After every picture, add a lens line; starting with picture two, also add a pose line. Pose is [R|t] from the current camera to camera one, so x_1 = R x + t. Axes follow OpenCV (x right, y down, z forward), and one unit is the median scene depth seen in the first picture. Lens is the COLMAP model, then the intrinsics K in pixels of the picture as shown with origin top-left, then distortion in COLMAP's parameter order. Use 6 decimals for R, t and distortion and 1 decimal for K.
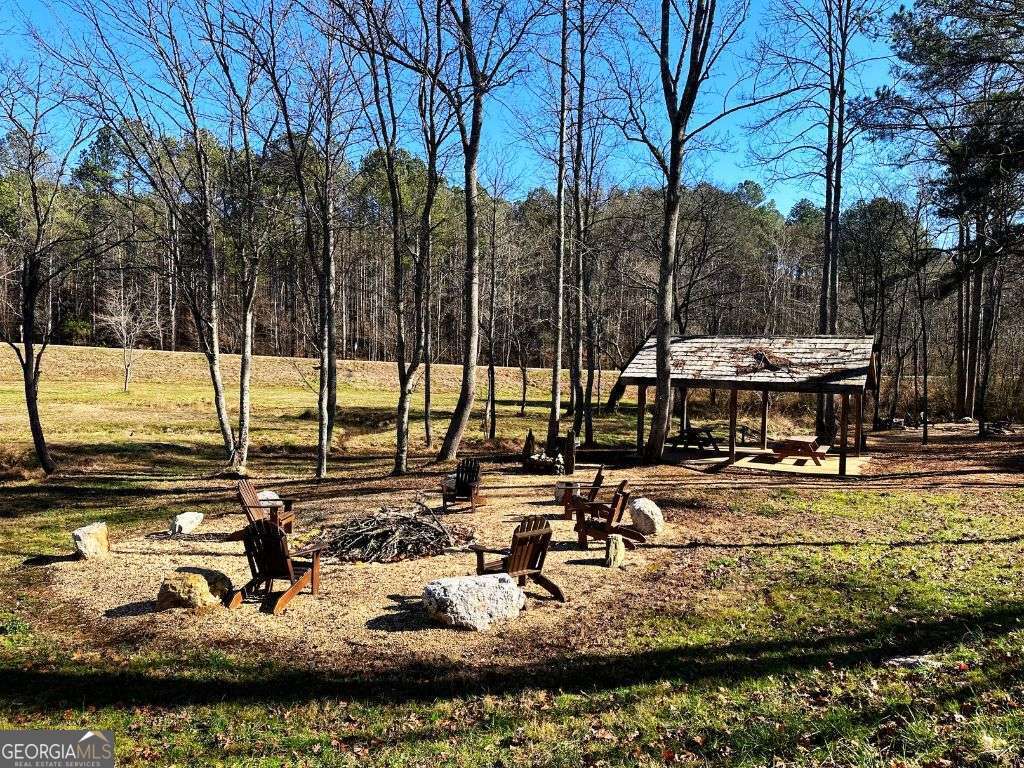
lens RADIAL K [[722.5, 0, 494.3], [0, 722.5, 393.2], [0, 0, 1]] dist [0.043591, -0.068004]
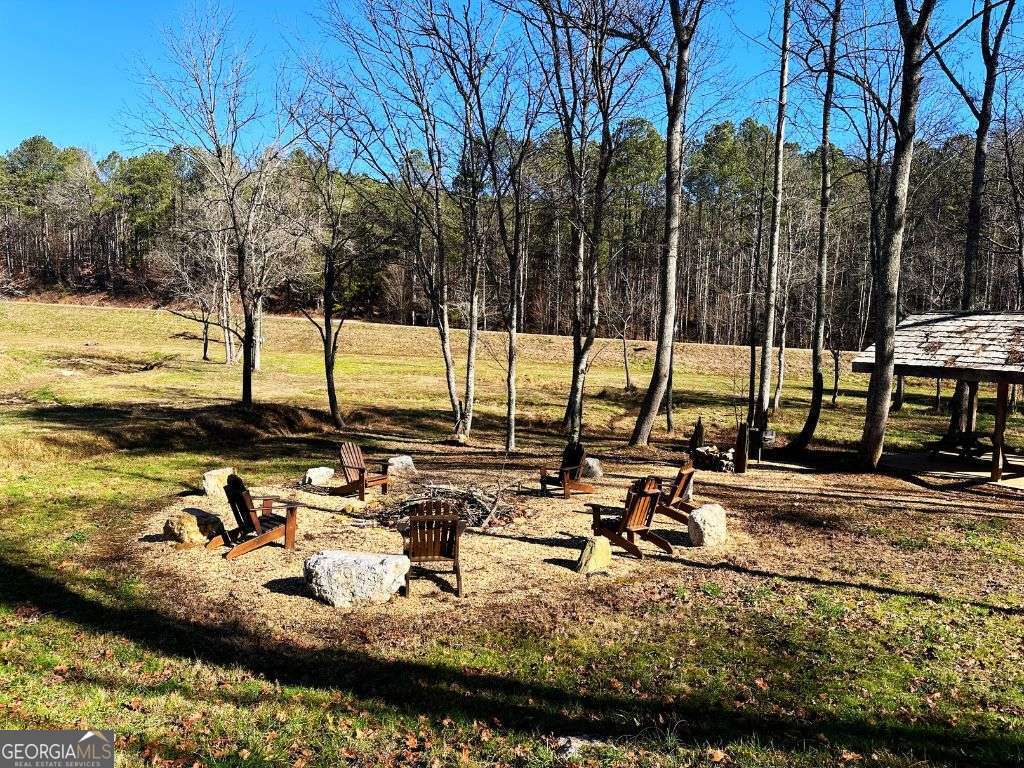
lens RADIAL K [[722.5, 0, 494.3], [0, 722.5, 393.2], [0, 0, 1]] dist [0.043591, -0.068004]
pose [[0.877723, 0.050519, -0.476497, 0.255079], [-0.038110, 0.998636, 0.035677, -0.001347], [0.477650, -0.013155, 0.878452, 0.101774]]
